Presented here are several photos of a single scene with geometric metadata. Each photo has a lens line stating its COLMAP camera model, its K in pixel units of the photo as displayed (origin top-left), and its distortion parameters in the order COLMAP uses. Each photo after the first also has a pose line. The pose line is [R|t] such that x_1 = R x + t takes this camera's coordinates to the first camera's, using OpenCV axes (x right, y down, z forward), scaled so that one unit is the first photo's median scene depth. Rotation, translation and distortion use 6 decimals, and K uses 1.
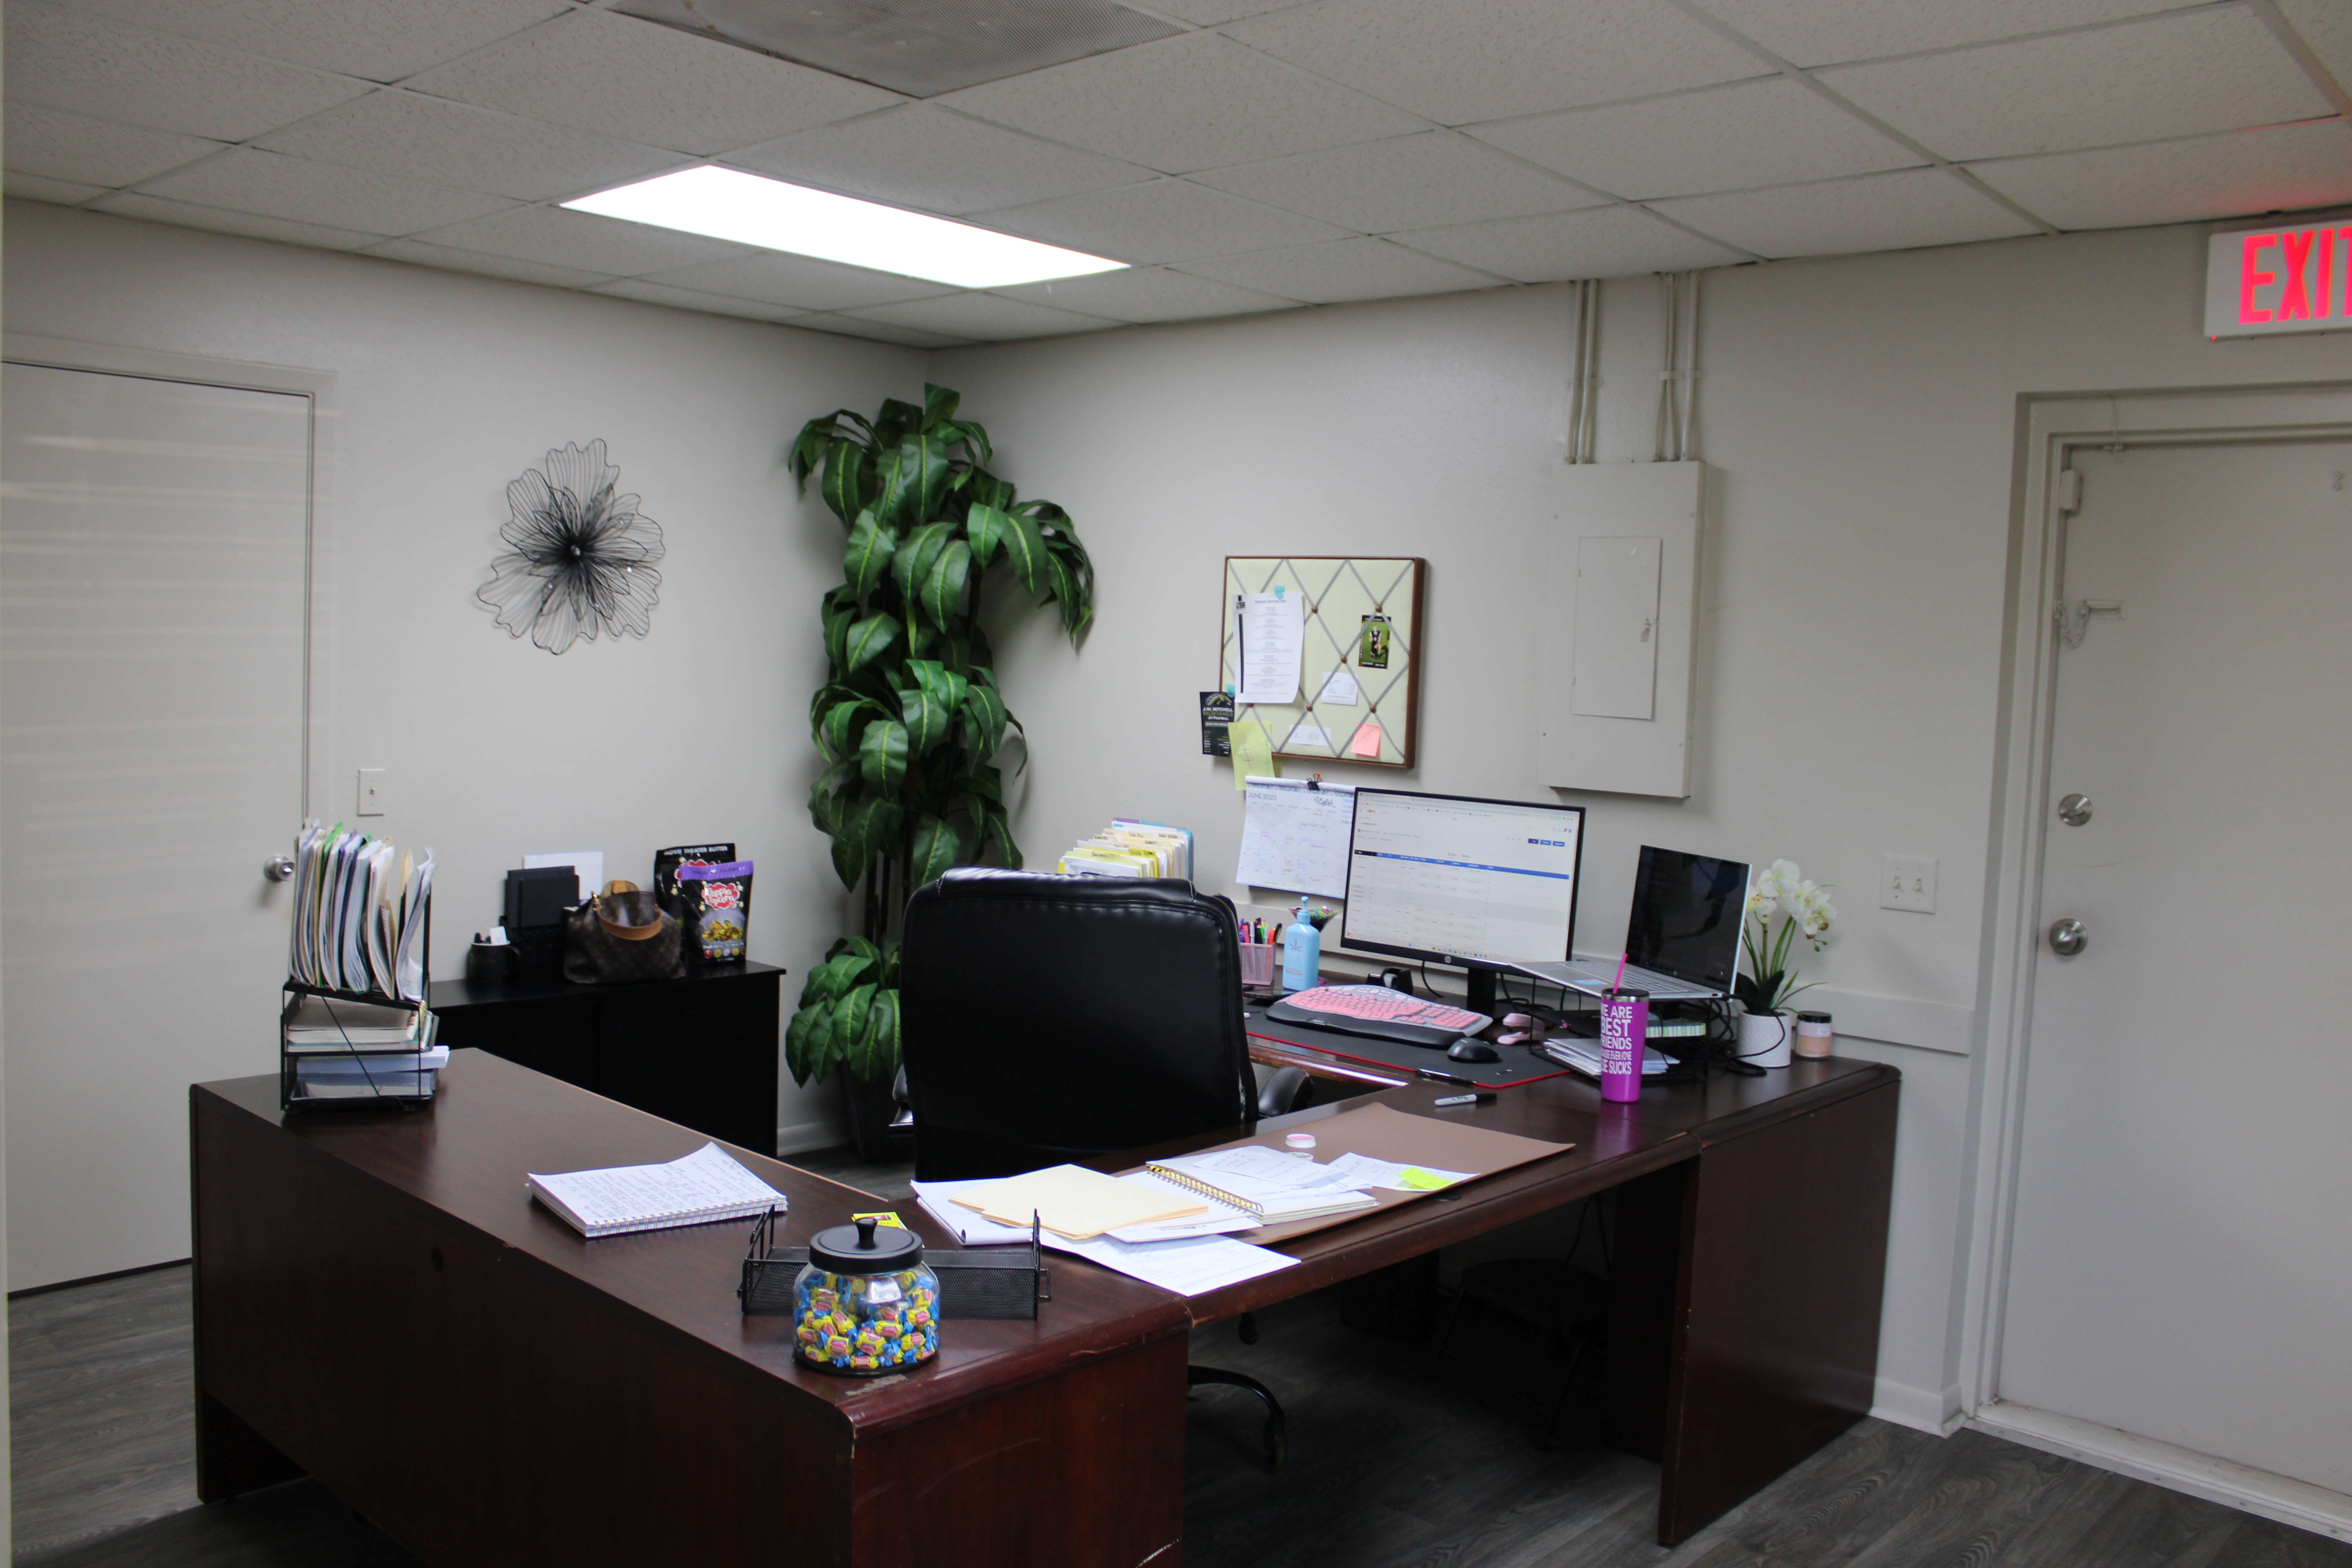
lens RADIAL K [[1993.5, 0, 1171.7], [0, 1993.5, 783.8], [0, 0, 1]] dist [-0.097705, 0.006118]
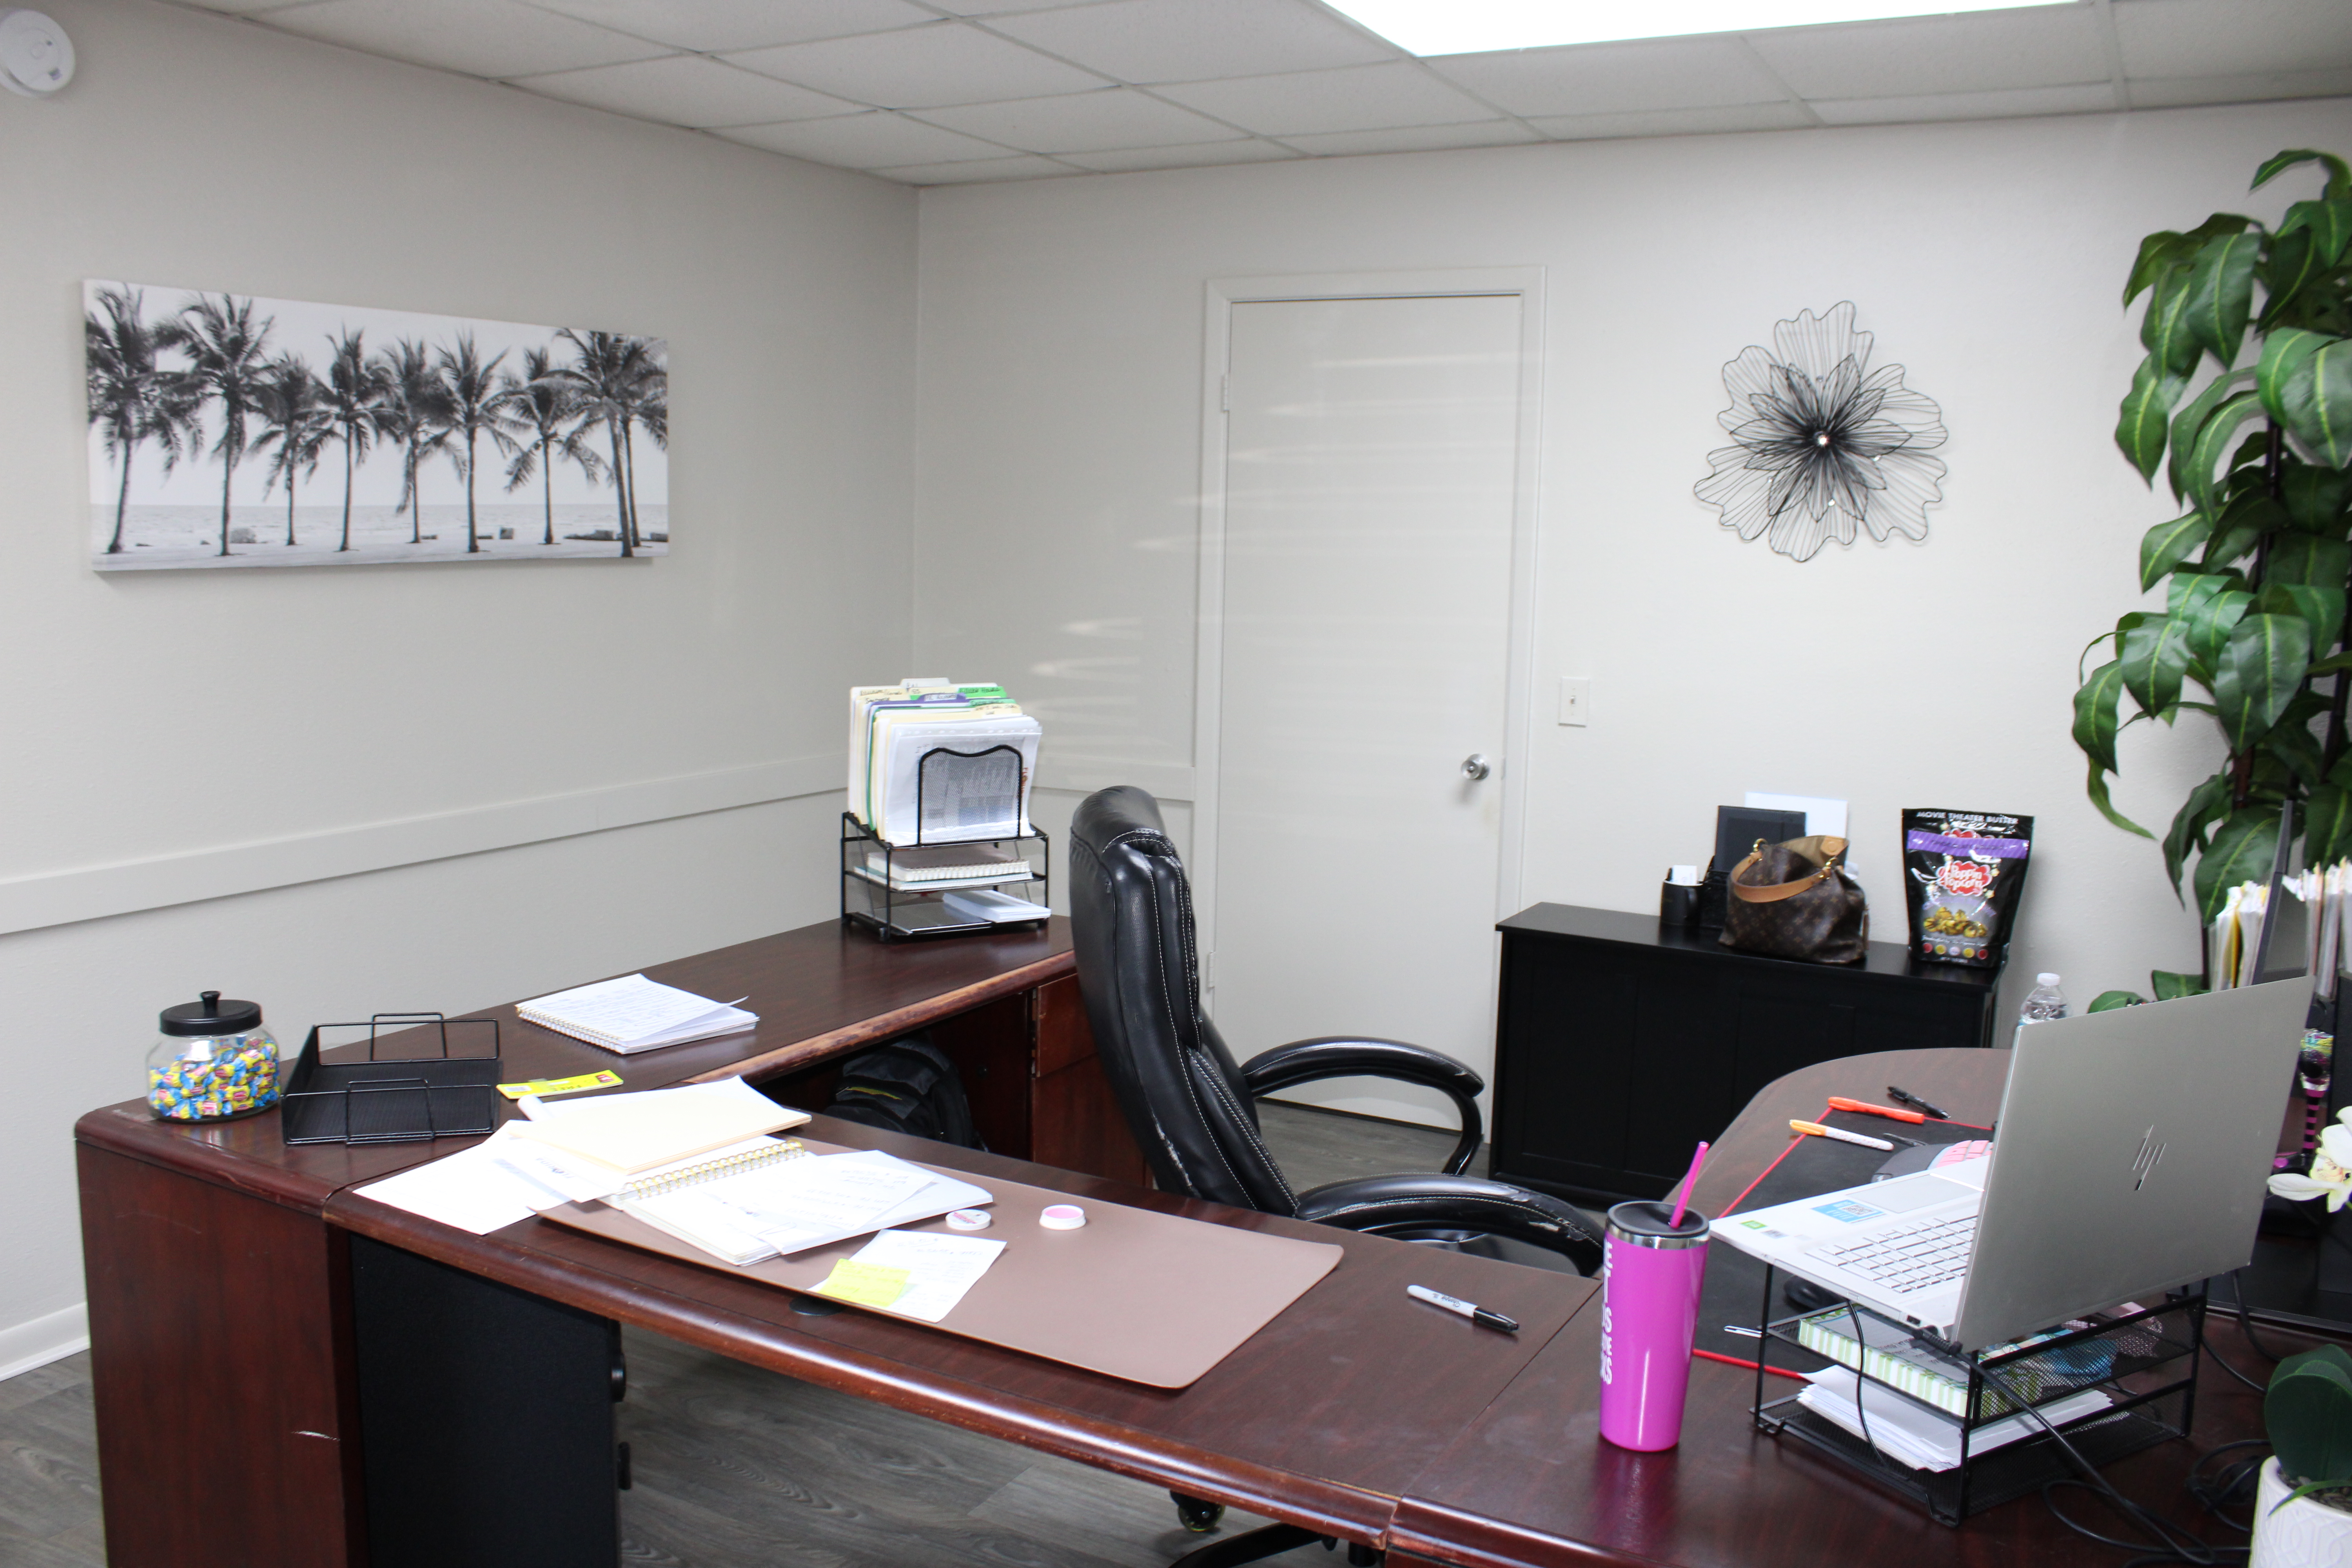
lens RADIAL K [[1993.5, 0, 1175.2], [0, 1993.5, 782.2], [0, 0, 1]] dist [-0.097705, 0.006118]
pose [[0.219152, 0.098240, -0.970732, 0.625028], [-0.080661, 0.993337, 0.082317, -0.026169], [0.972351, 0.060261, 0.225616, 0.747713]]
